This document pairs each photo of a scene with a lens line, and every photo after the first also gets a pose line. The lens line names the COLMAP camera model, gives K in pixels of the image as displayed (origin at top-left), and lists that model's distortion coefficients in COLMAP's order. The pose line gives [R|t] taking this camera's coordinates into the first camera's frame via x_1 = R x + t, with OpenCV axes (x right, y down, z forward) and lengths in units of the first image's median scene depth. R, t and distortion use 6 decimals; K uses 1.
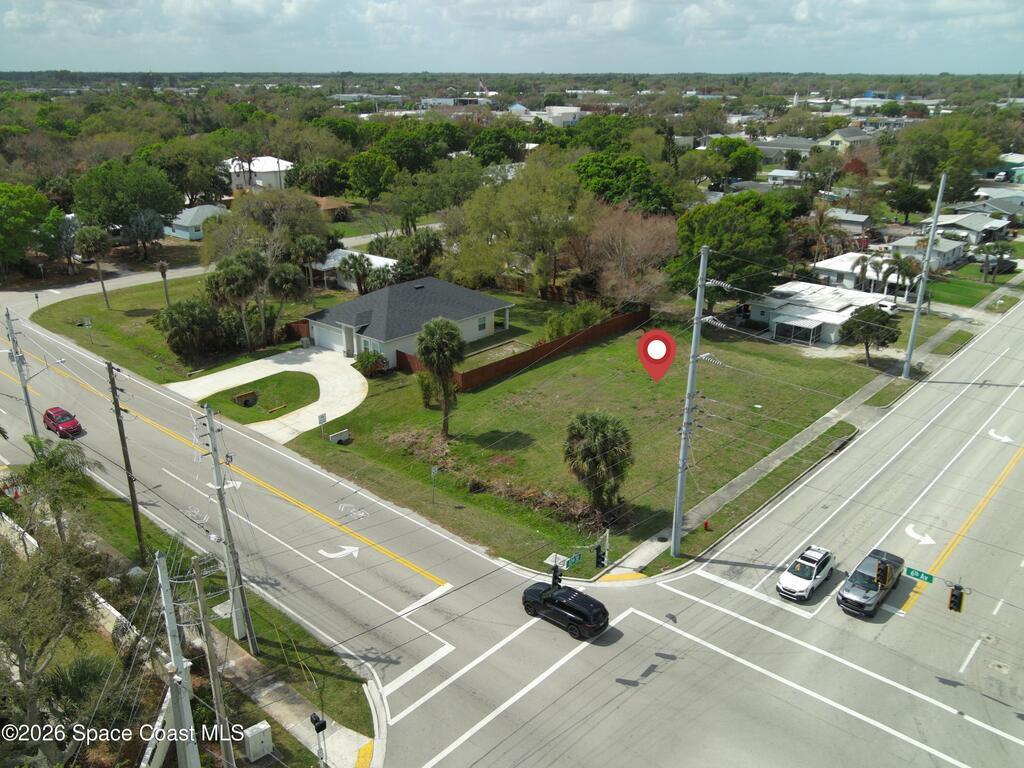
lens RADIAL K [[838.8, 0, 510.6], [0, 838.8, 381.9], [0, 0, 1]] dist [0.014003, -0.028485]
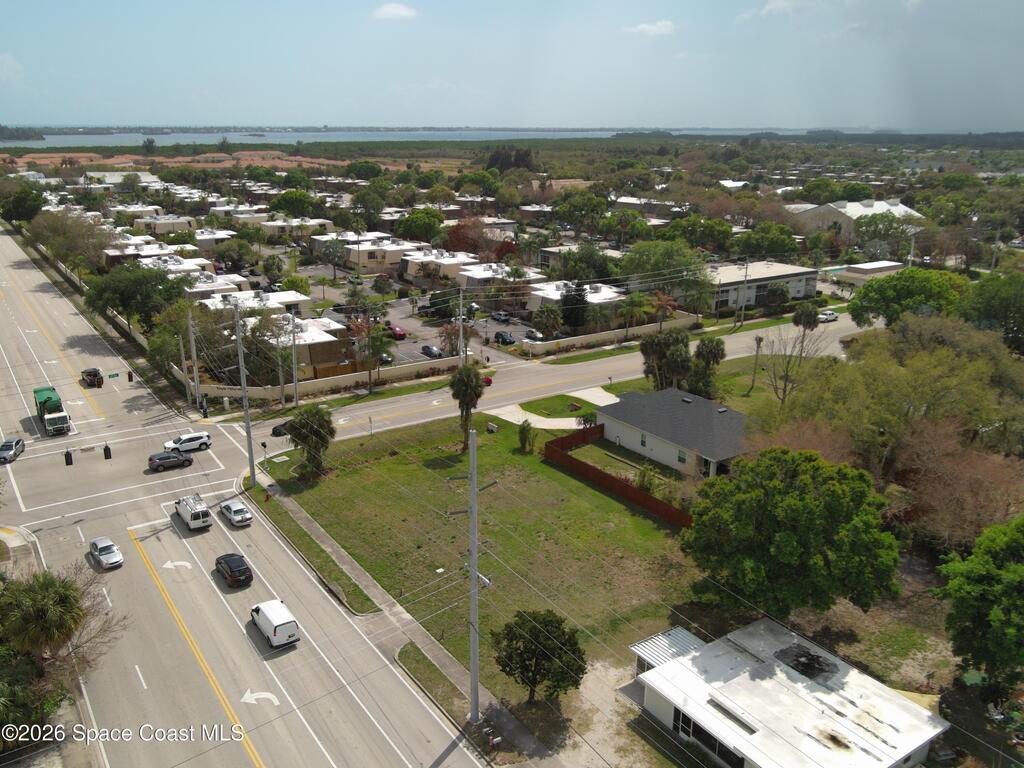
lens RADIAL K [[838.8, 0, 510.6], [0, 838.8, 381.9], [0, 0, 1]] dist [0.014003, -0.028485]
pose [[-0.245496, 0.279225, -0.928313, 1.045179], [-0.339409, 0.872246, 0.352119, -0.492227], [0.908038, 0.401522, -0.119361, 1.057095]]
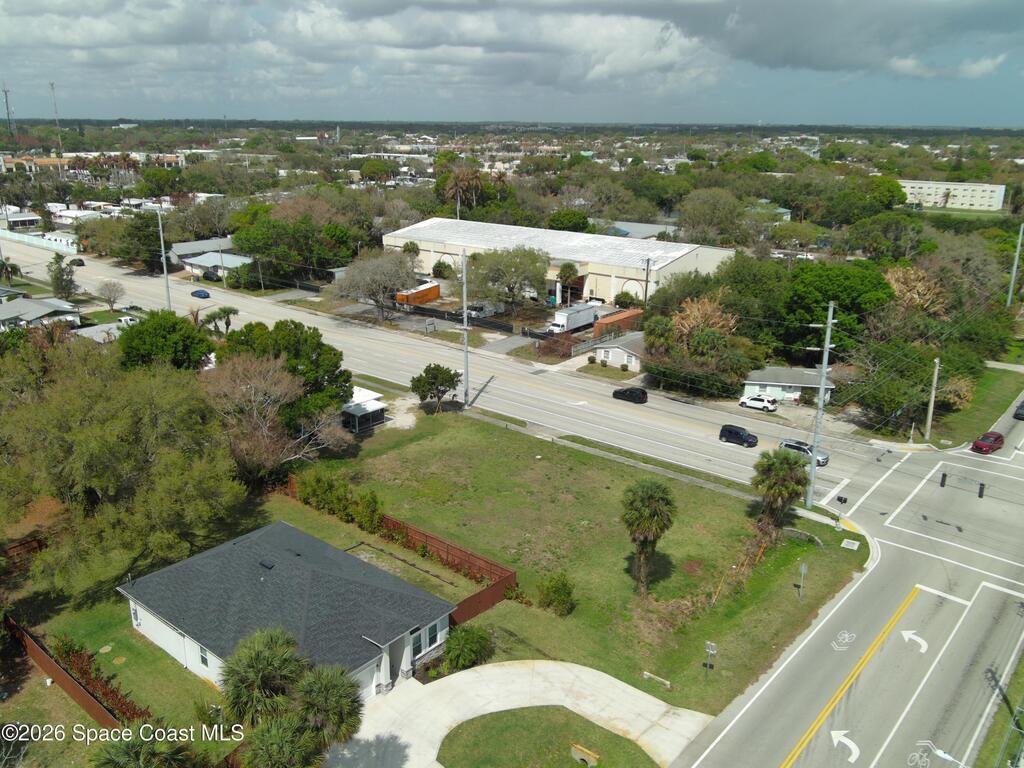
lens RADIAL K [[838.8, 0, 510.6], [0, 838.8, 381.9], [0, 0, 1]] dist [0.014003, -0.028485]
pose [[-0.025733, -0.298893, 0.953940, -0.767986], [0.336901, 0.895839, 0.289776, -0.405081], [-0.941188, 0.328840, 0.077644, 0.876344]]
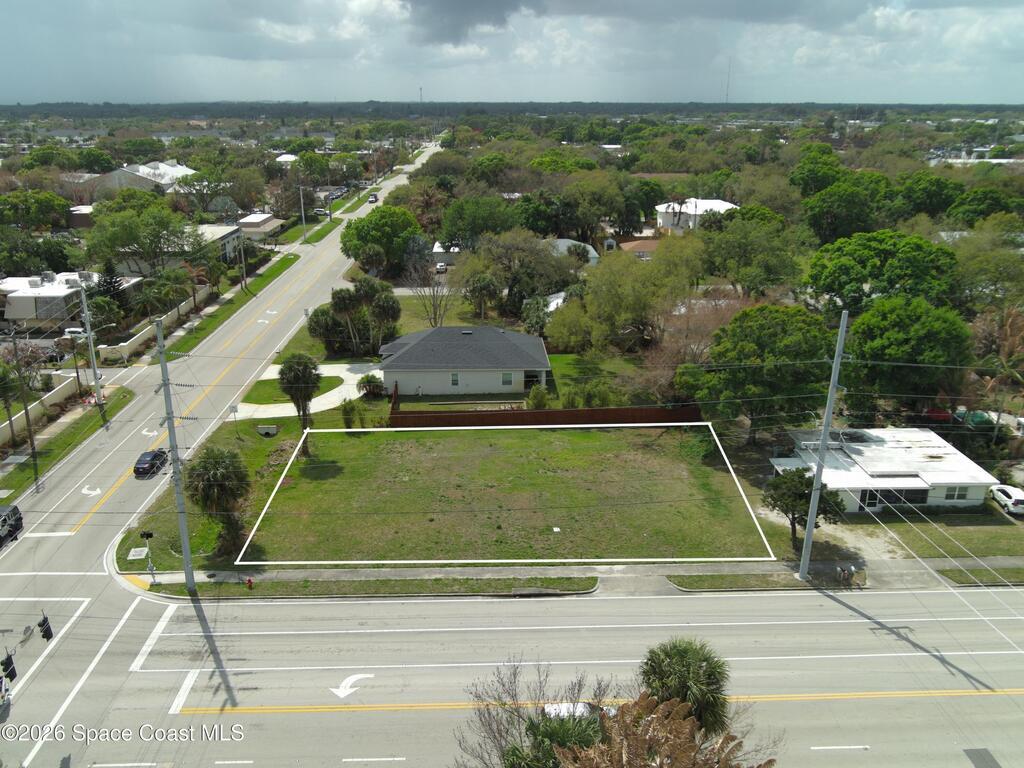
lens RADIAL K [[838.8, 0, 510.6], [0, 838.8, 381.9], [0, 0, 1]] dist [0.014003, -0.028485]
pose [[0.688349, 0.229565, -0.688095, 0.801066], [-0.251680, 0.965257, 0.070260, -0.164479], [0.680318, 0.124816, 0.722211, 0.299036]]
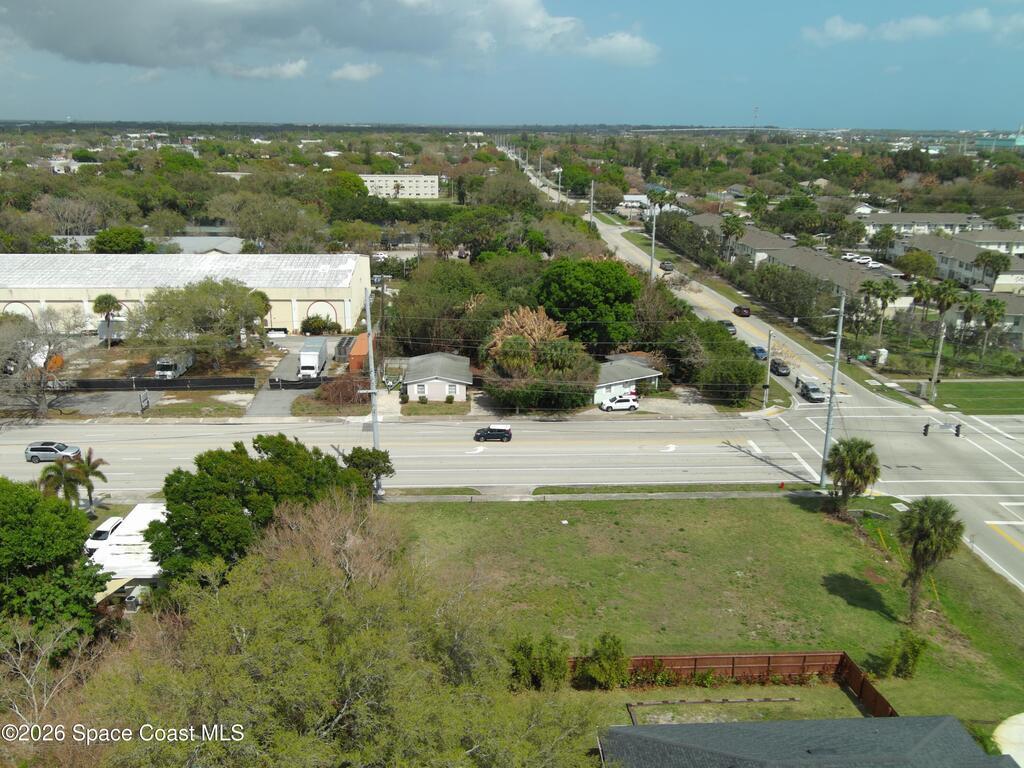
lens RADIAL K [[838.8, 0, 510.6], [0, 838.8, 381.9], [0, 0, 1]] dist [0.014003, -0.028485]
pose [[-0.697143, -0.218874, 0.682705, -0.287161], [0.237011, 0.828357, 0.507593, -0.600435], [-0.676622, 0.515674, -0.525608, 1.421255]]
